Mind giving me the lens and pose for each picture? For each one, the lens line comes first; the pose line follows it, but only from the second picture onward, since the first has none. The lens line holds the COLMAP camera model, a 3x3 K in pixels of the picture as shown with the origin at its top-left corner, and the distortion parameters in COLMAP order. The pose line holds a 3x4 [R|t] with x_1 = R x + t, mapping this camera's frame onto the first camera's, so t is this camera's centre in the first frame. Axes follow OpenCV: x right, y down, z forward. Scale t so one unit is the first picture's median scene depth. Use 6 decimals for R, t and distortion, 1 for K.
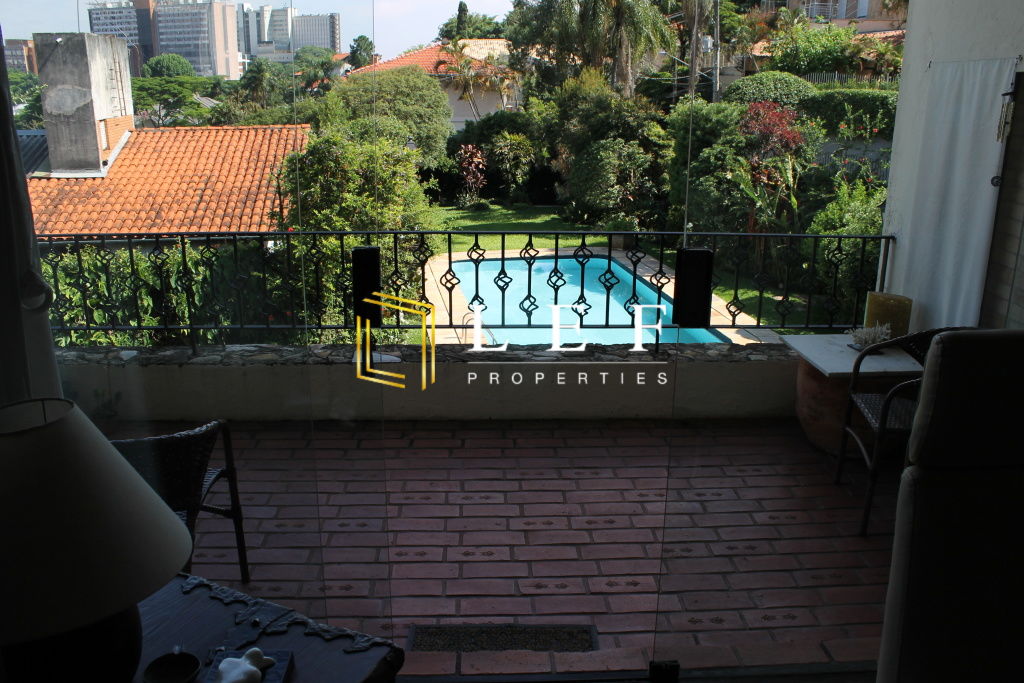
lens RADIAL K [[868.8, 0, 517.3], [0, 868.8, 338.7], [0, 0, 1]] dist [-0.163168, 0.148454]
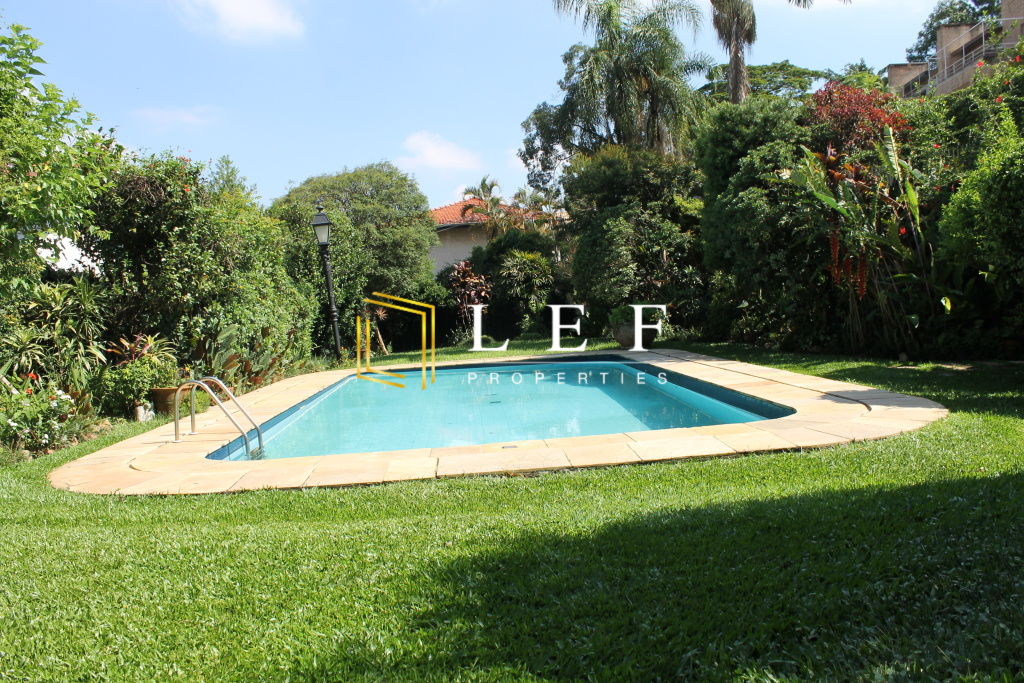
lens RADIAL K [[868.8, 0, 517.3], [0, 868.8, 338.7], [0, 0, 1]] dist [-0.163168, 0.148454]
pose [[0.991209, -0.055323, -0.120183, 0.101935], [0.023741, 0.968008, -0.249794, 0.042751], [0.130157, 0.244745, 0.960812, 0.352000]]
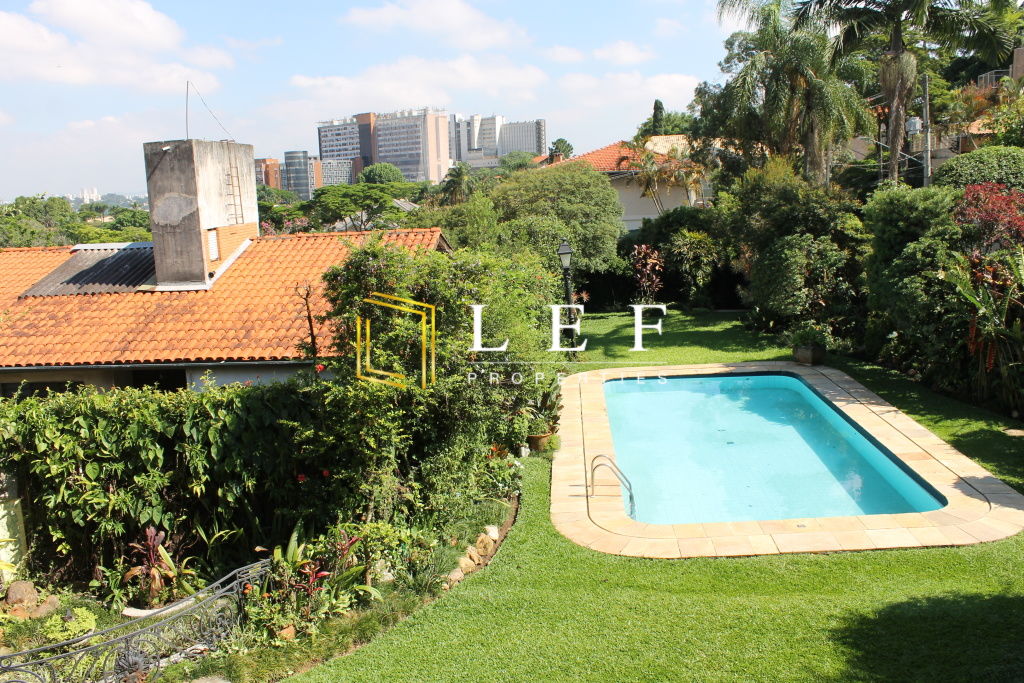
lens RADIAL K [[868.8, 0, 517.3], [0, 868.8, 338.7], [0, 0, 1]] dist [-0.163168, 0.148454]
pose [[0.972417, -0.005558, -0.233184, 0.034357], [-0.020590, 0.993768, -0.109551, -0.028648], [0.232339, 0.111330, 0.966242, 0.118150]]
